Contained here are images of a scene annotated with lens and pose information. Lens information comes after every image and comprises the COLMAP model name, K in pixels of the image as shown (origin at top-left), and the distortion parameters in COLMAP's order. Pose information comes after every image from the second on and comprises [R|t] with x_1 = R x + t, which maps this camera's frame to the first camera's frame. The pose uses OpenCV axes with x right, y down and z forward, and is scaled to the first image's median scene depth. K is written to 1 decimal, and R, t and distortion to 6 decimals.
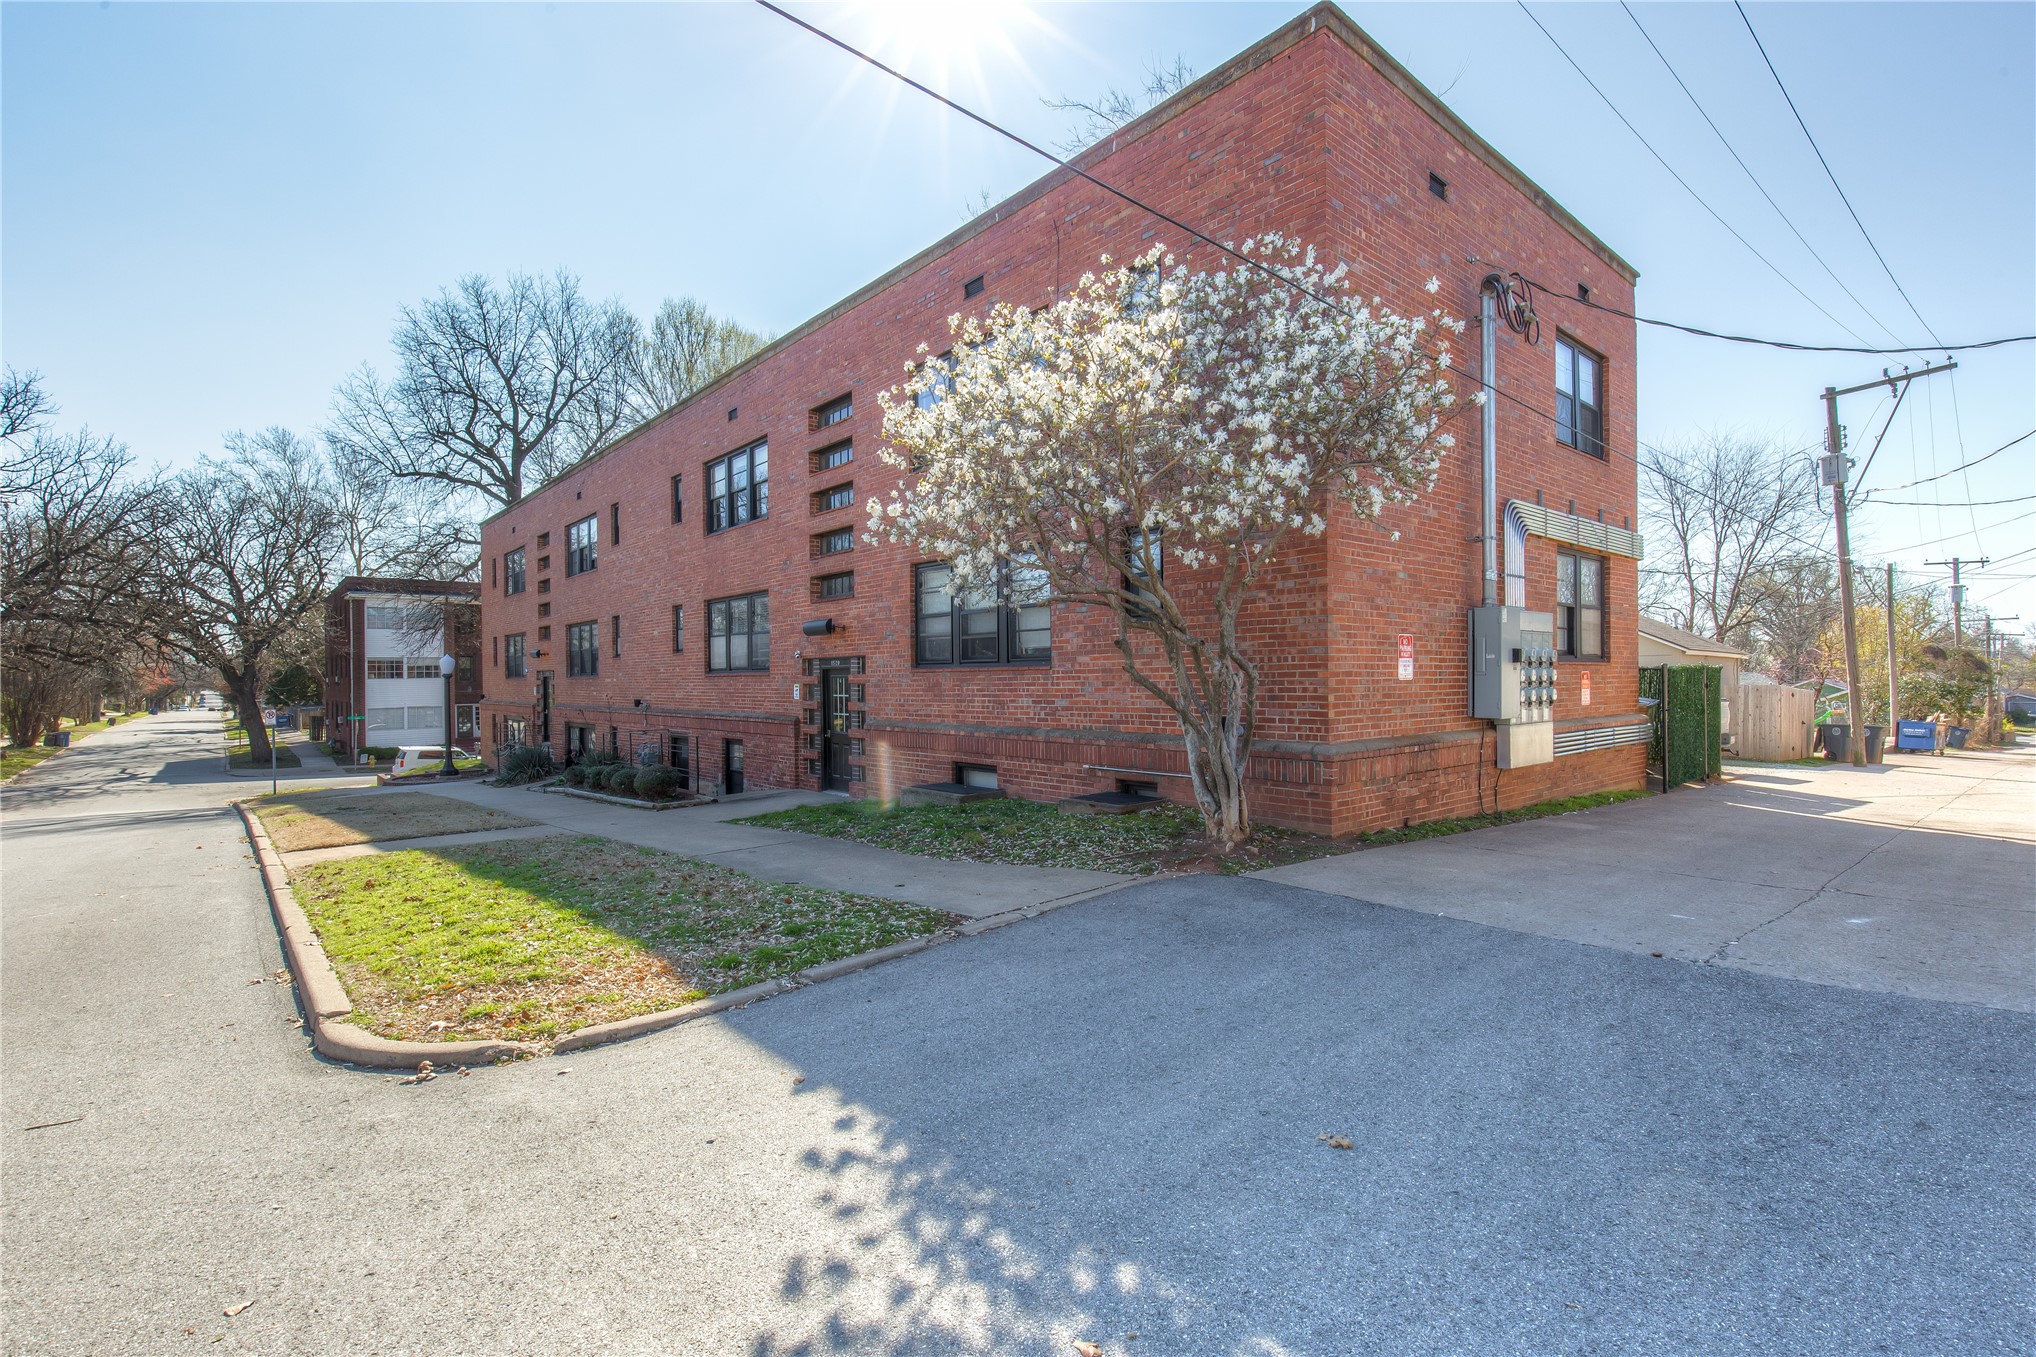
lens RADIAL K [[946.4, 0, 1018.0], [0, 946.4, 678.5], [0, 0, 1]] dist [-0.000488, -0.000143]
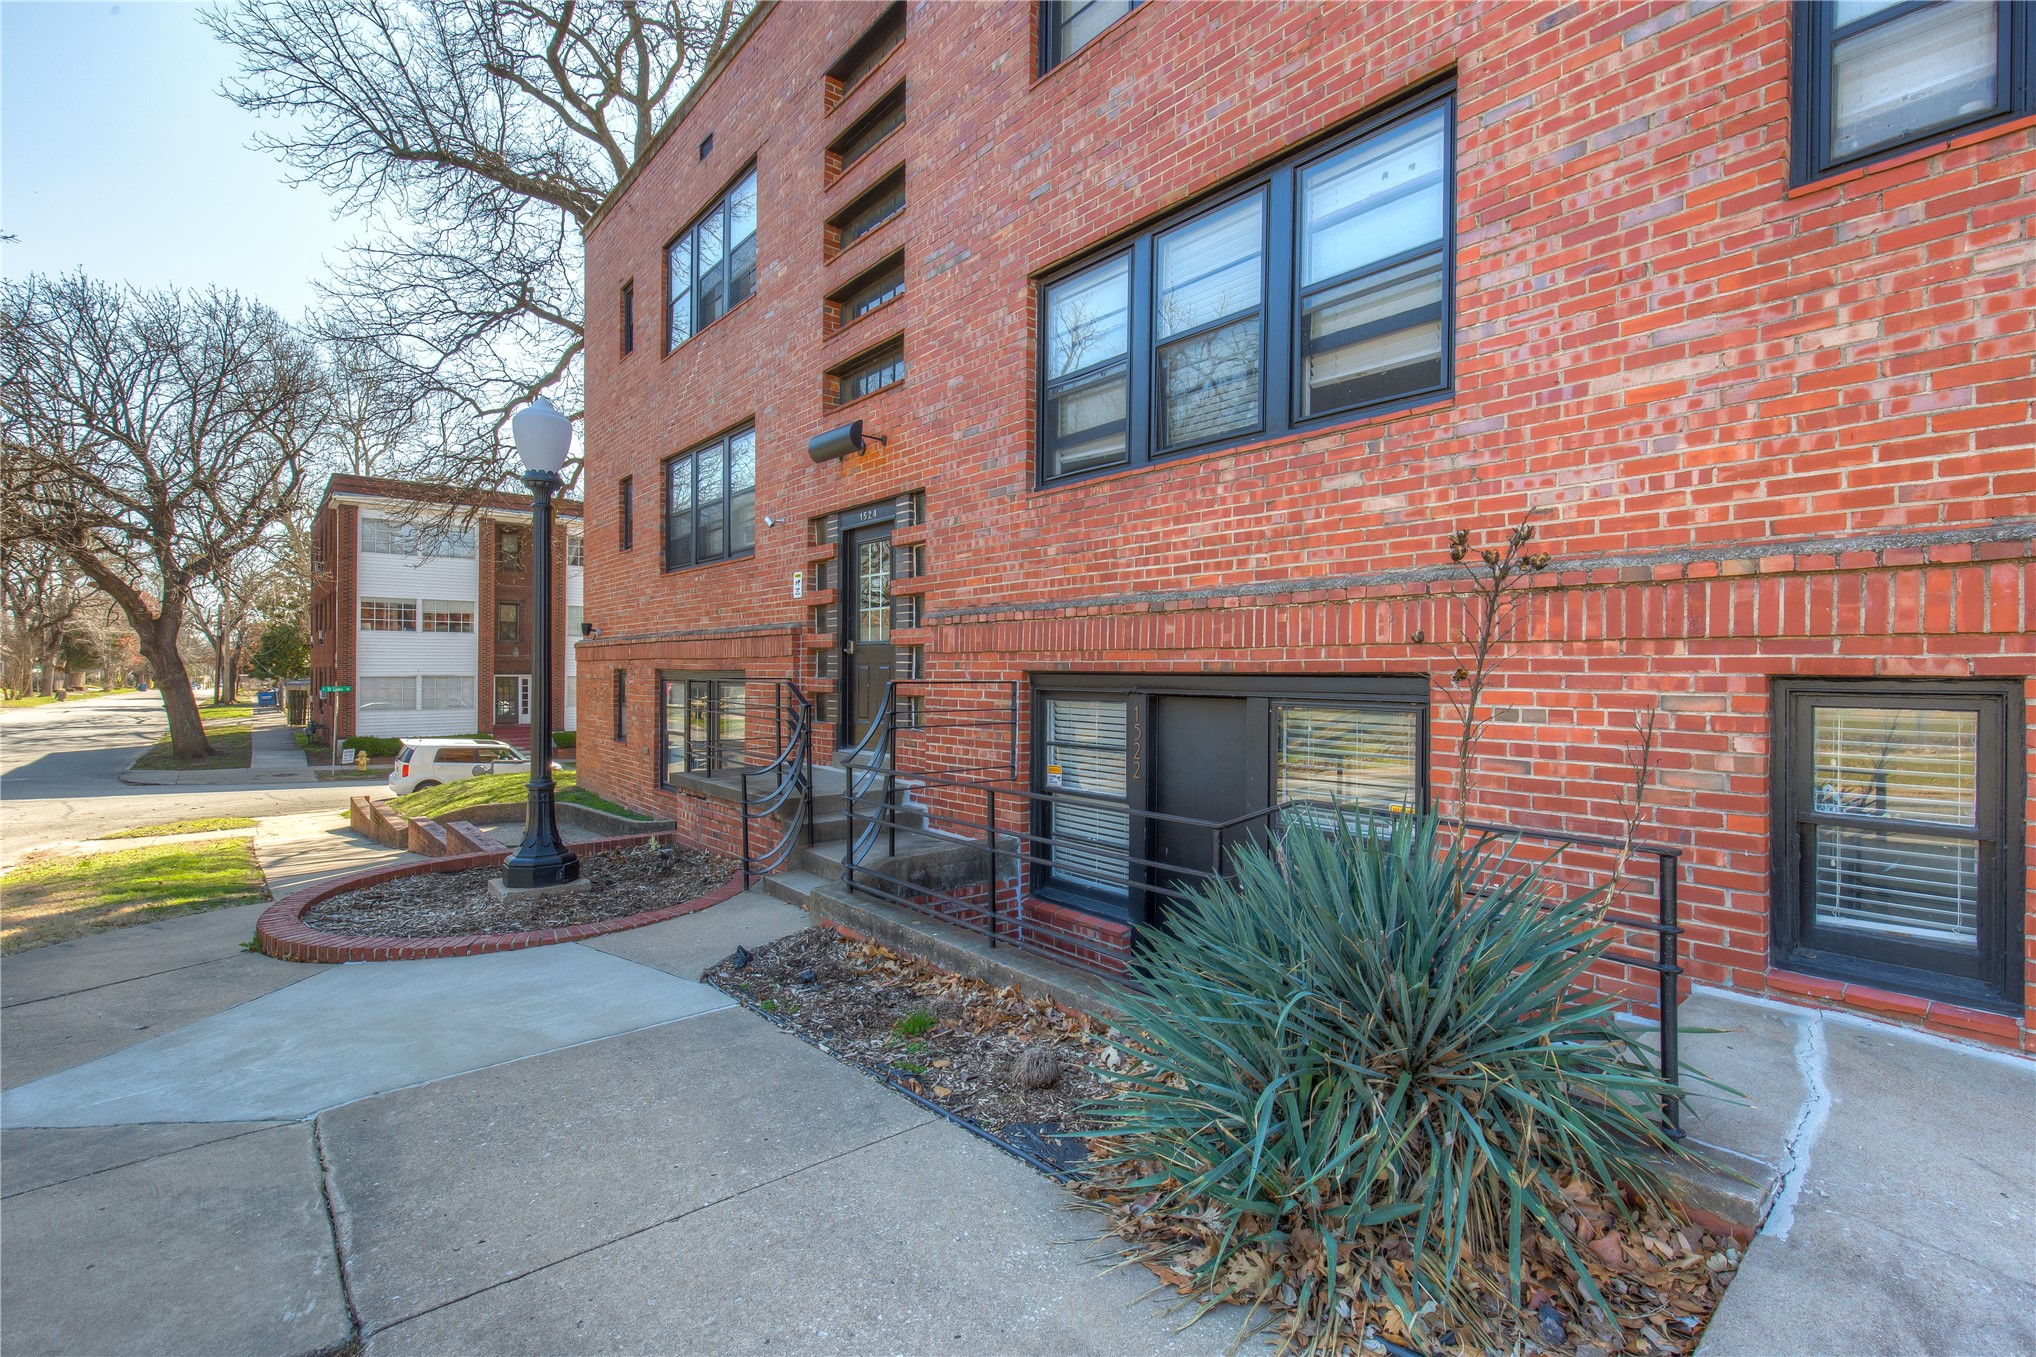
lens RADIAL K [[946.4, 0, 1018.0], [0, 946.4, 678.5], [0, 0, 1]] dist [-0.000488, -0.000143]
pose [[0.999668, 0.018223, -0.018190, -0.243617], [-0.018157, 0.999828, 0.003780, 0.023840], [0.018255, -0.003448, 0.999827, 0.388530]]
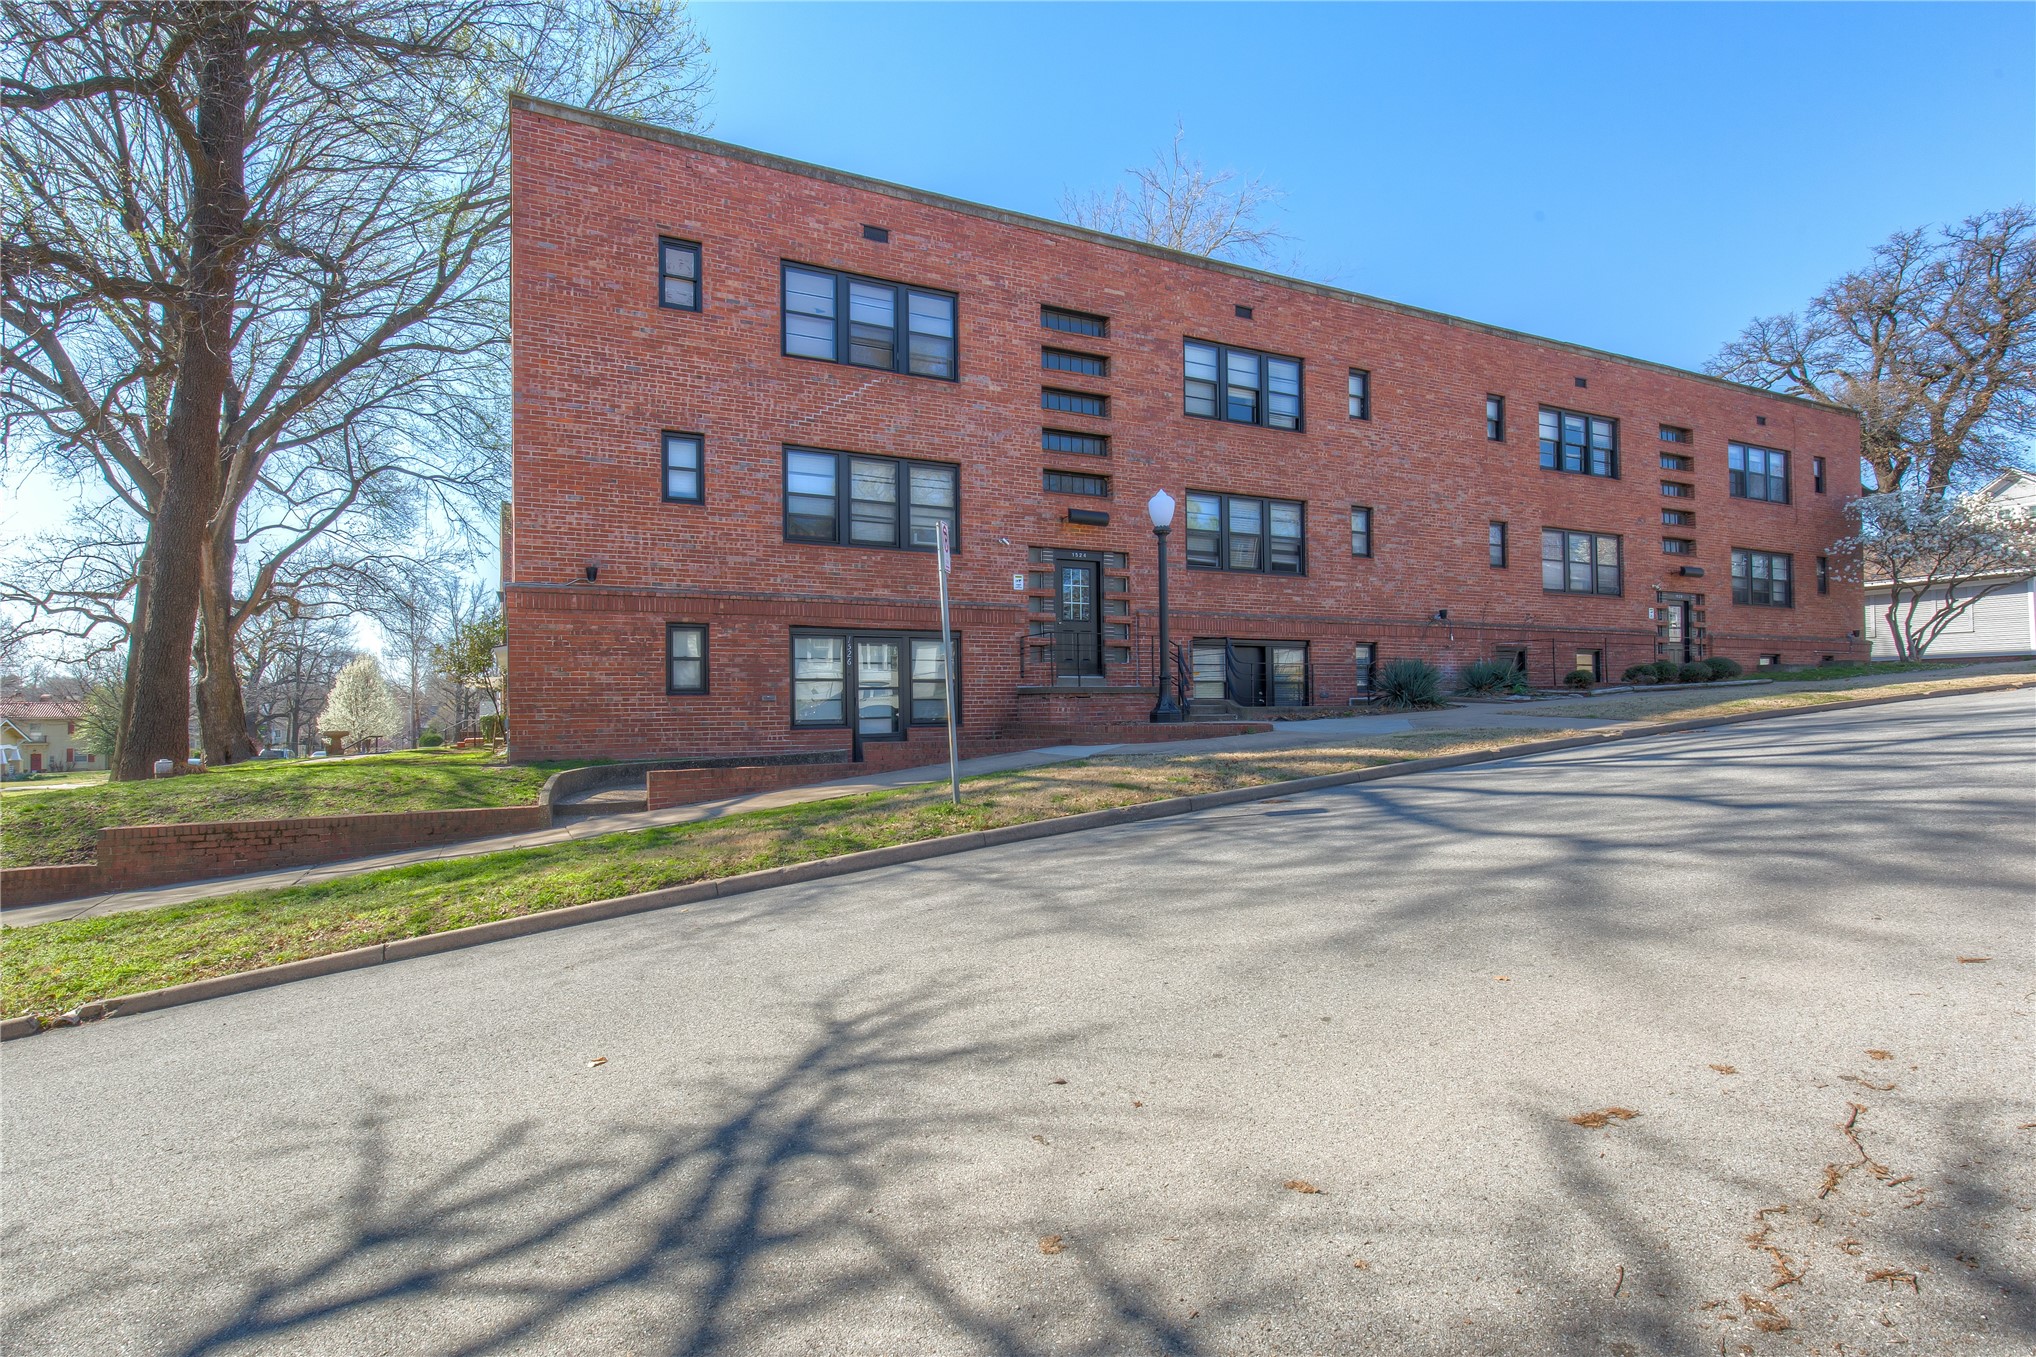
lens RADIAL K [[946.4, 0, 1018.0], [0, 946.4, 678.5], [0, 0, 1]] dist [-0.000488, -0.000143]
pose [[0.240615, 0.027708, 0.970225, -0.569979], [0.002972, 0.999567, -0.029283, 0.046719], [-0.970616, 0.009930, 0.240429, 0.489262]]
